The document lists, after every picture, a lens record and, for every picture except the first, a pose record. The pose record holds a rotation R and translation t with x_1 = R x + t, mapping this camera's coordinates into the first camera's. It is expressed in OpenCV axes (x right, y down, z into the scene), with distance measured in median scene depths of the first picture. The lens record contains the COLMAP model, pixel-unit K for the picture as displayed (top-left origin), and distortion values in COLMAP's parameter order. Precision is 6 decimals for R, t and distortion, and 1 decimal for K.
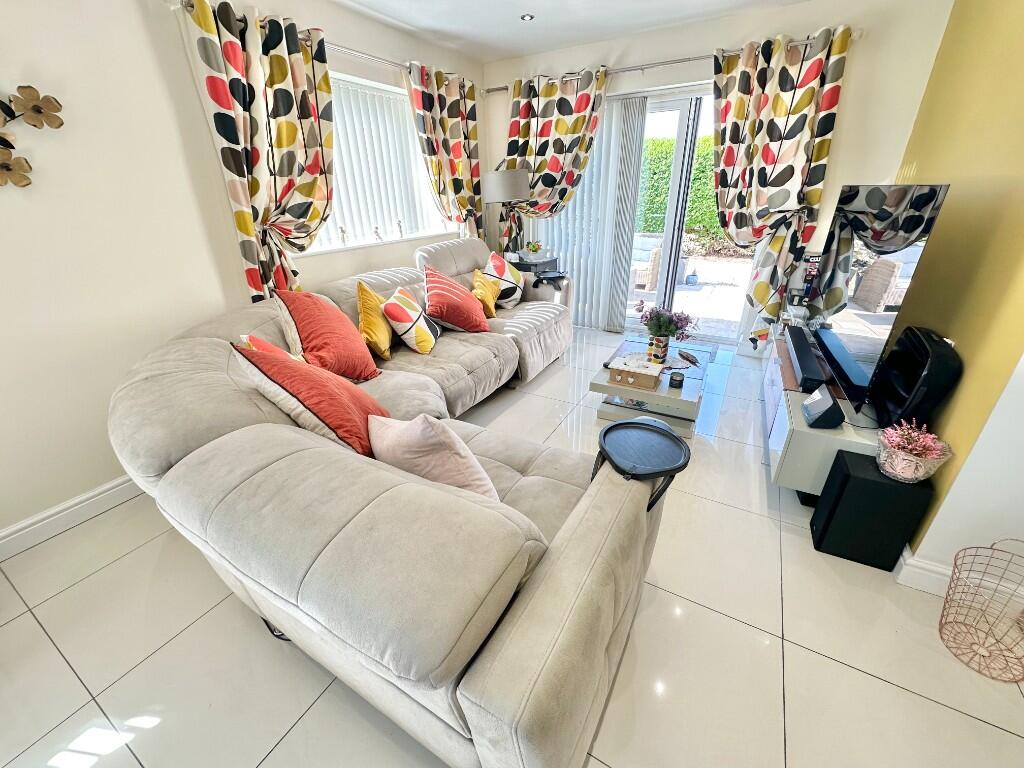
lens RADIAL K [[409.6, 0, 513.2], [0, 409.6, 383.9], [0, 0, 1]] dist [-0.003110, 0.000420]
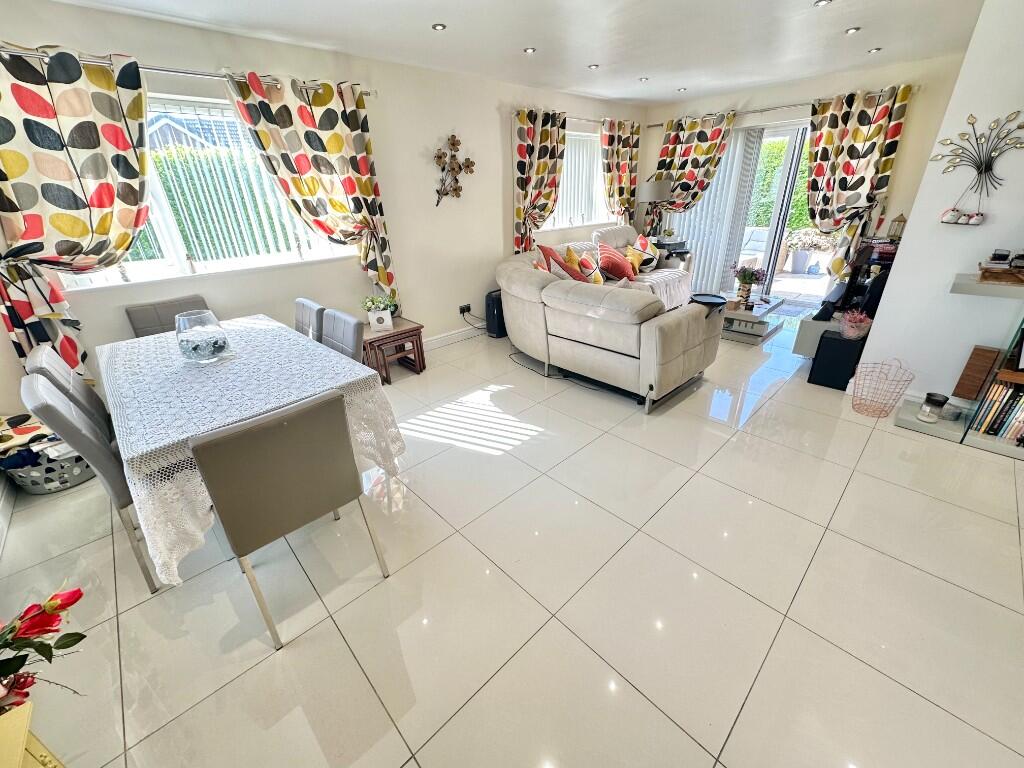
lens RADIAL K [[409.6, 0, 512.7], [0, 409.6, 384.9], [0, 0, 1]] dist [-0.003110, 0.000420]
pose [[0.958215, 0.112226, -0.263115, -0.048815], [-0.110745, 0.993637, 0.020503, 0.299469], [0.263742, 0.009492, 0.964547, -0.694002]]
